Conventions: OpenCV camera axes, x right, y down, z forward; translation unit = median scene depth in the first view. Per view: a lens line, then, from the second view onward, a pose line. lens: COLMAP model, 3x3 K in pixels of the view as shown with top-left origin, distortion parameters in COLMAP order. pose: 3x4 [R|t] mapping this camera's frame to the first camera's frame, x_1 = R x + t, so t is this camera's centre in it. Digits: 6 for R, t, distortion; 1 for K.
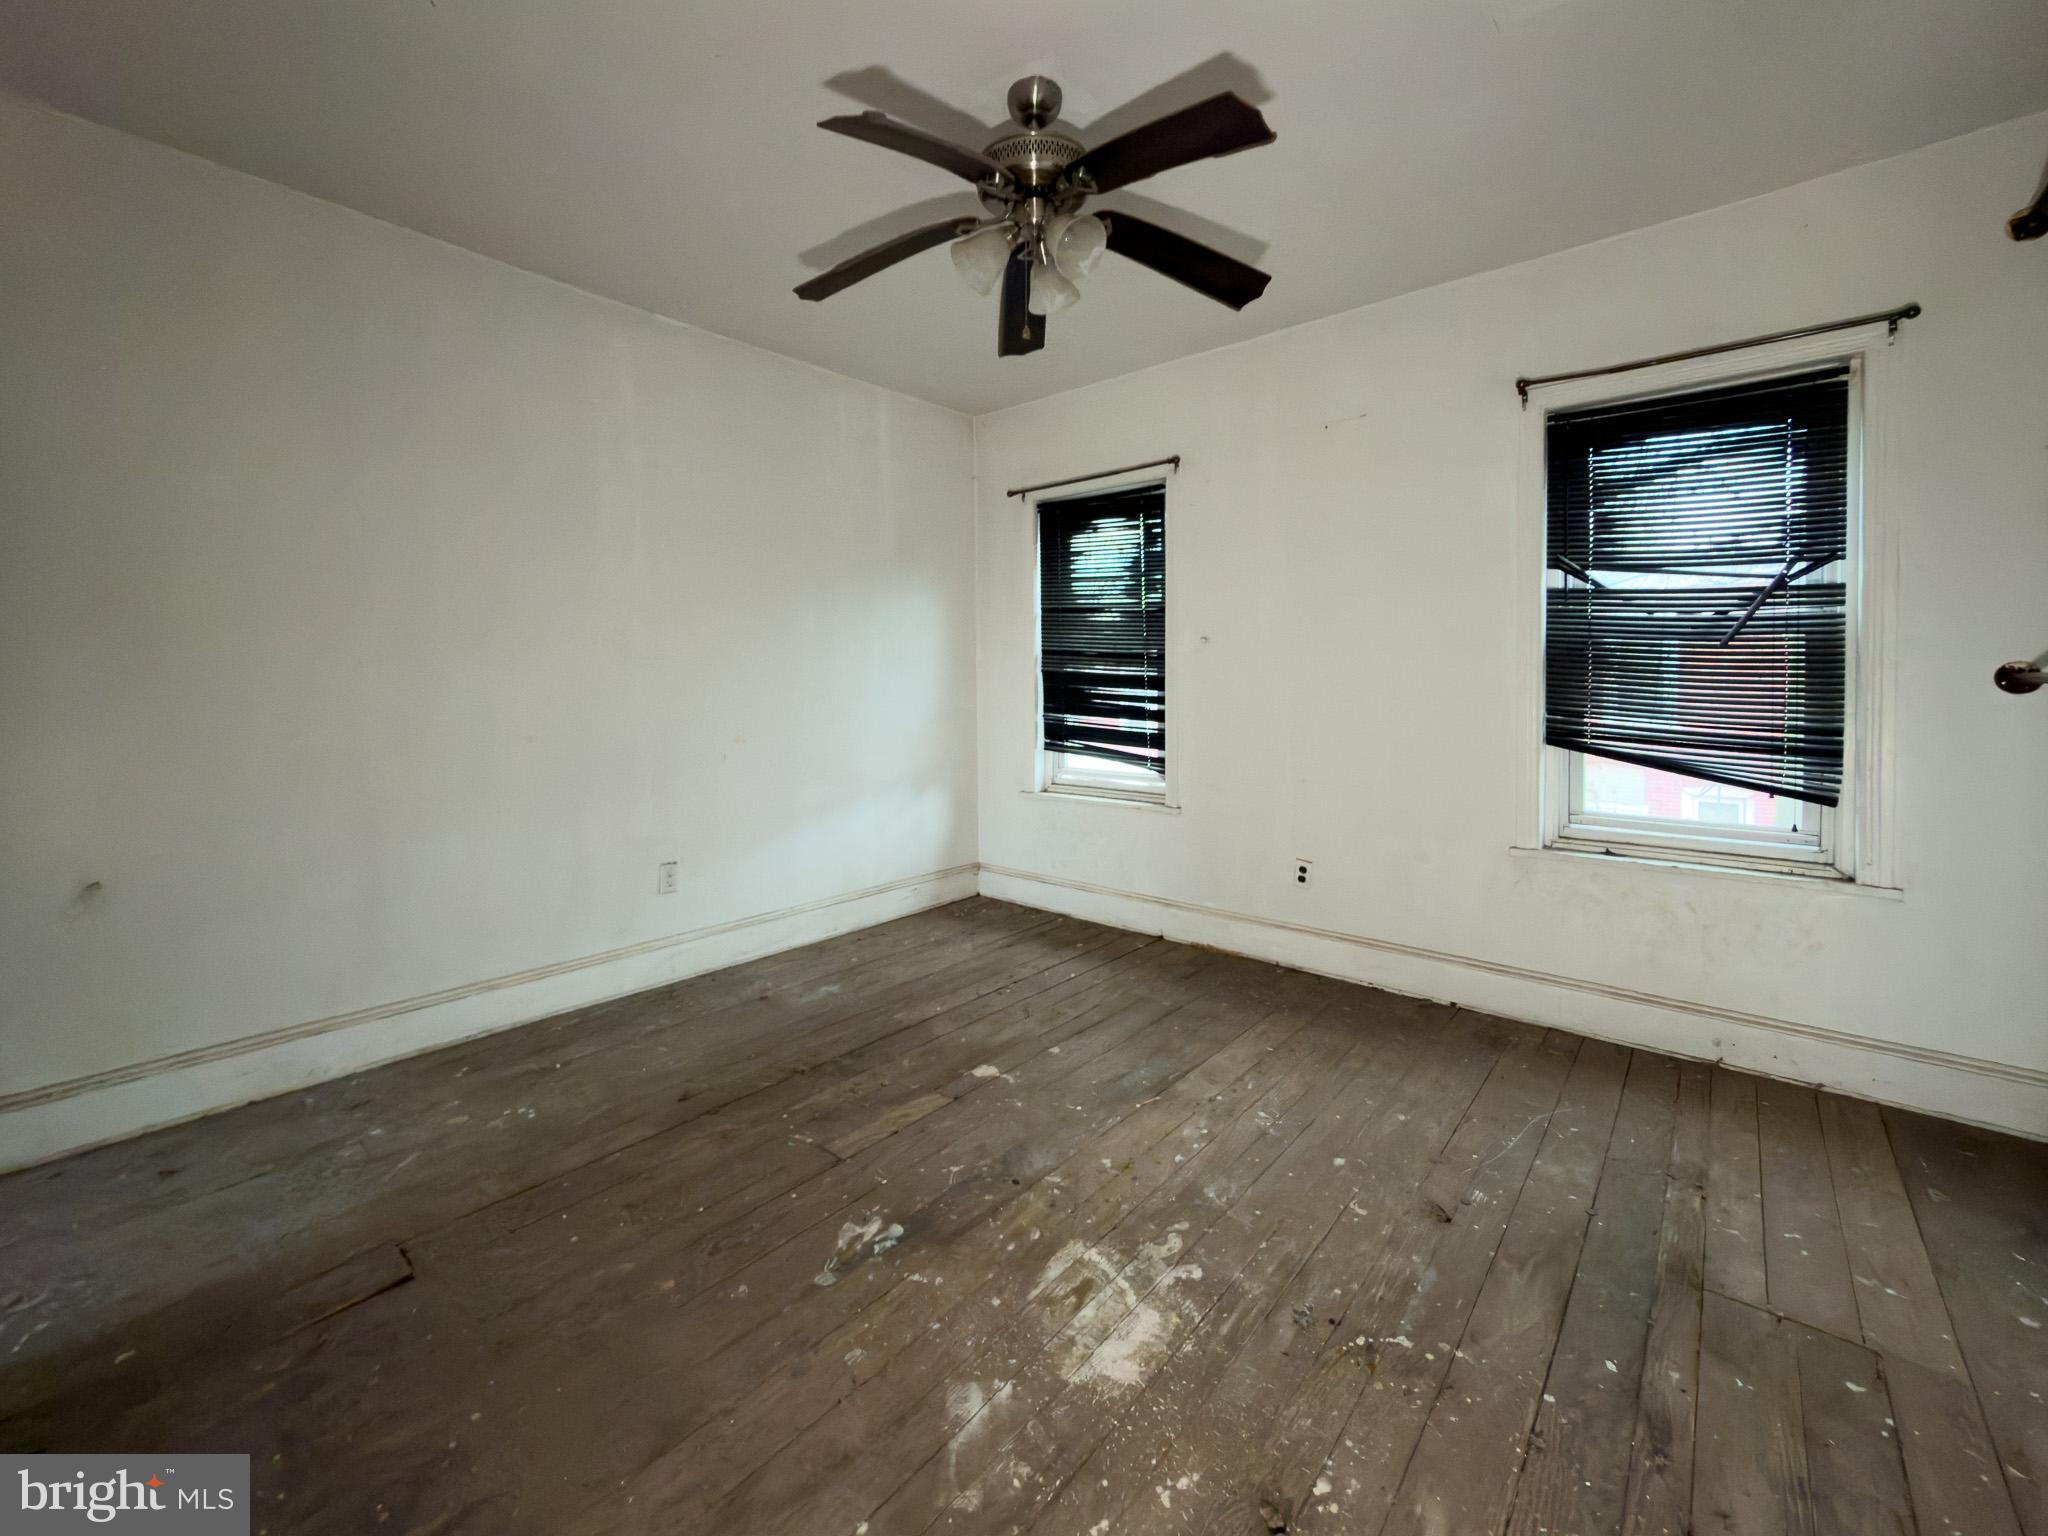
lens RADIAL K [[828.4, 0, 1030.3], [0, 828.4, 690.1], [0, 0, 1]] dist [0.002597, 0.000361]
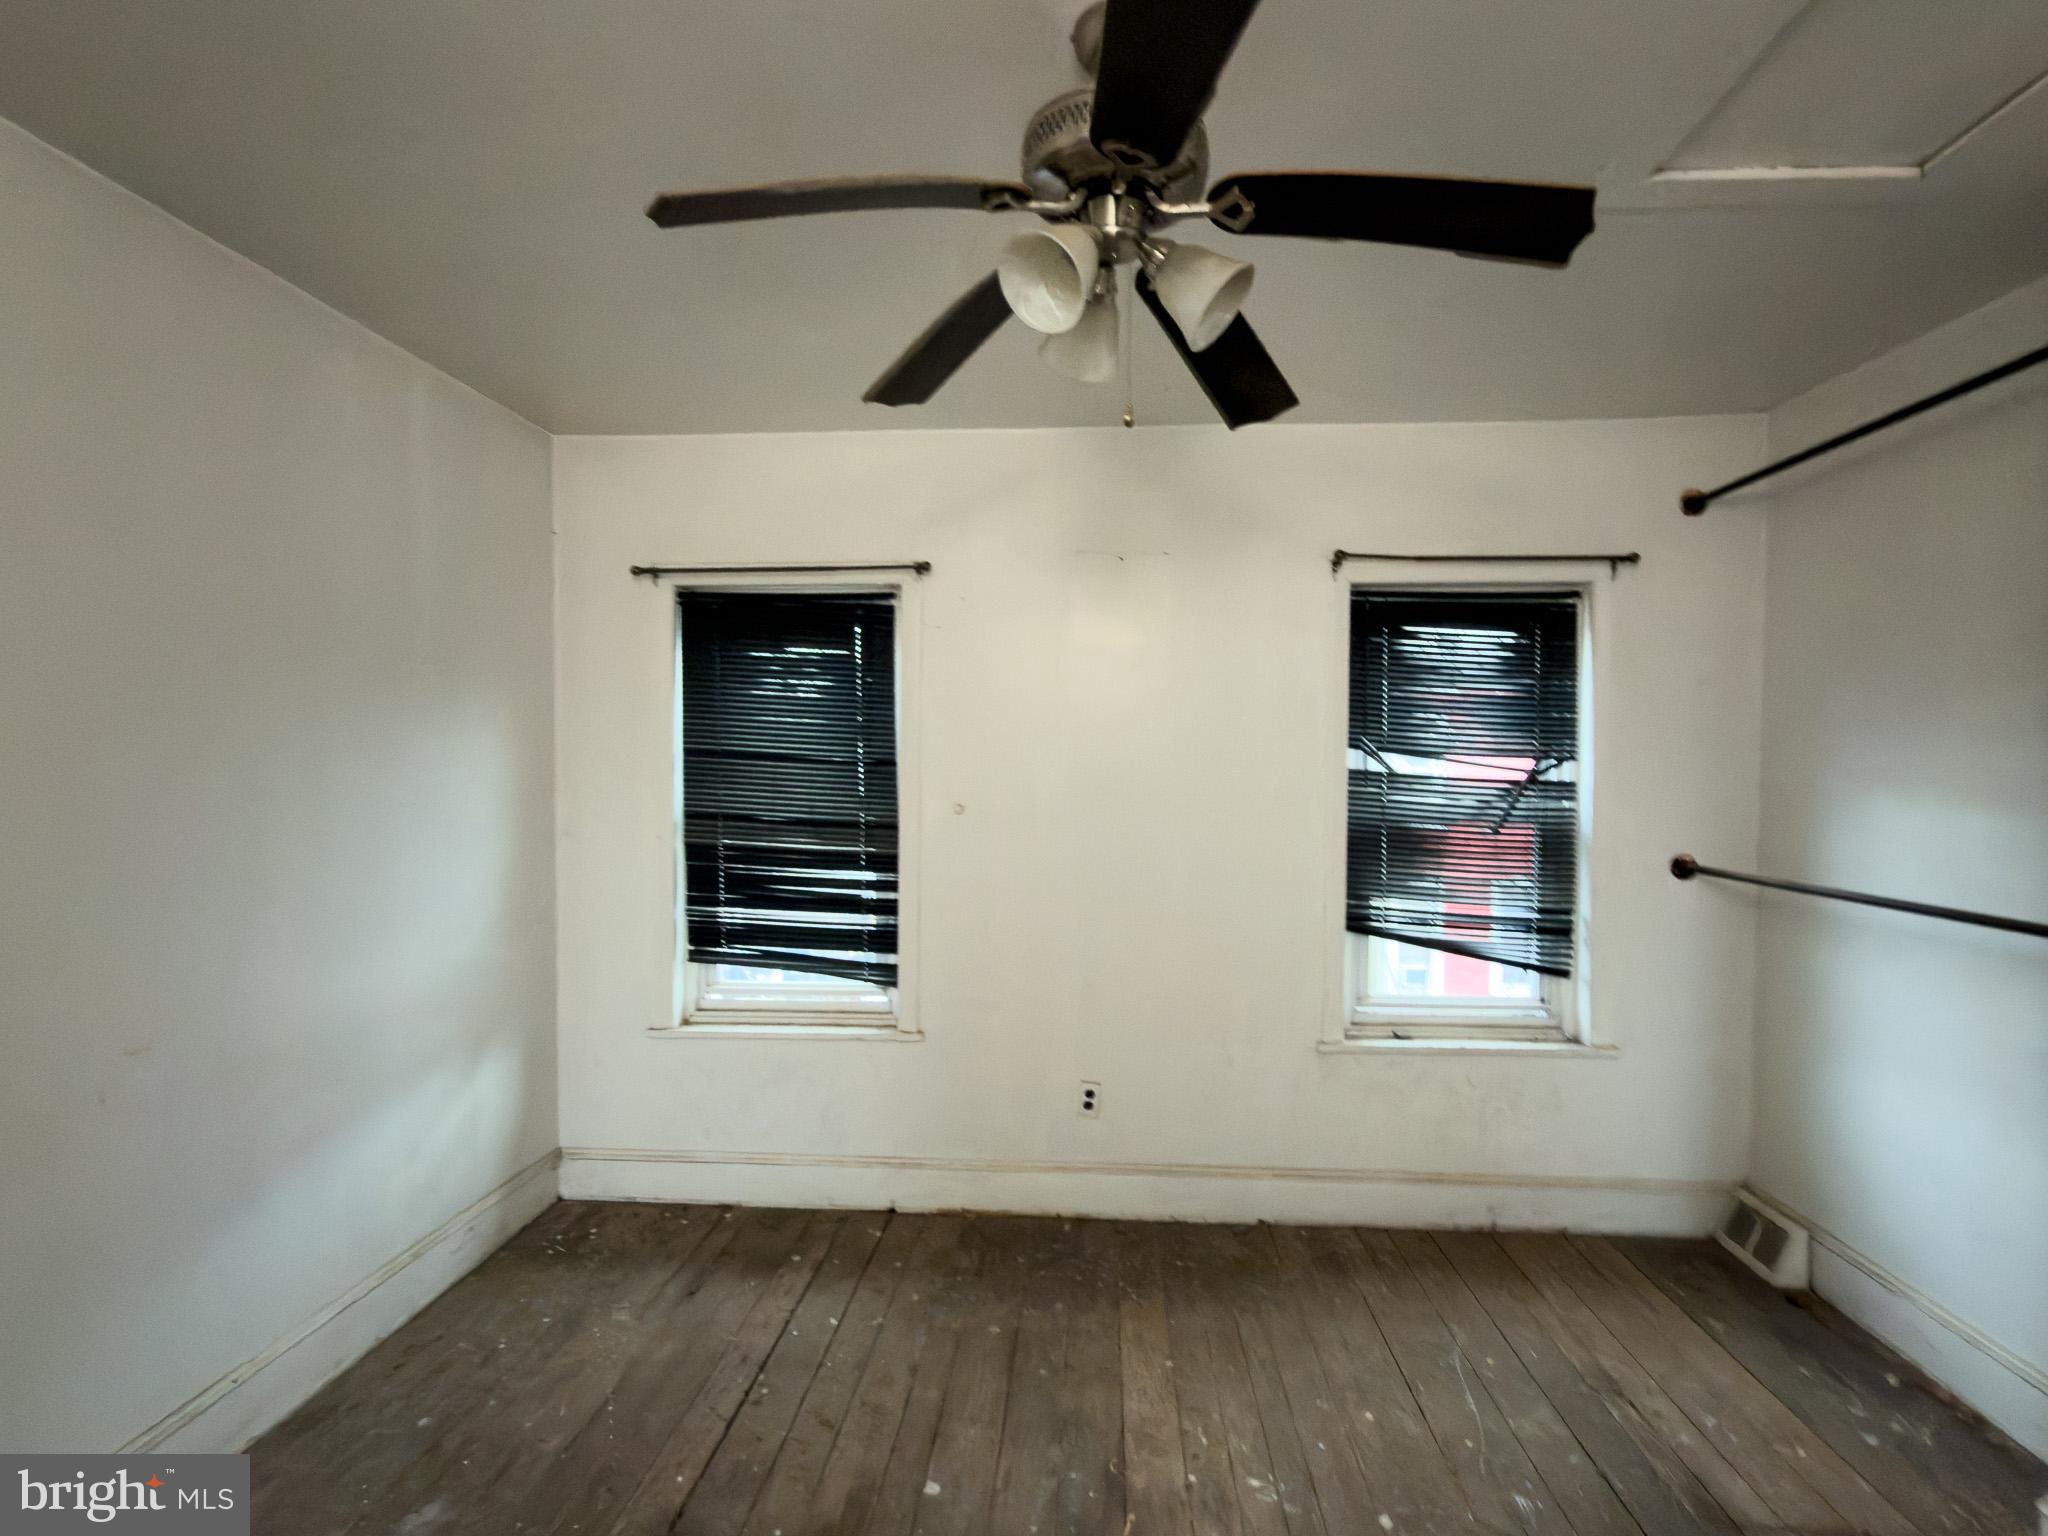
lens RADIAL K [[957.2, 0, 1047.7], [0, 957.2, 777.0], [0, 0, 1]] dist [-0.001358, -0.000114]
pose [[0.800059, -0.001016, 0.599920, -0.319677], [0.002038, 0.999997, -0.001025, -0.112156], [-0.599917, 0.002043, 0.800059, 0.318289]]
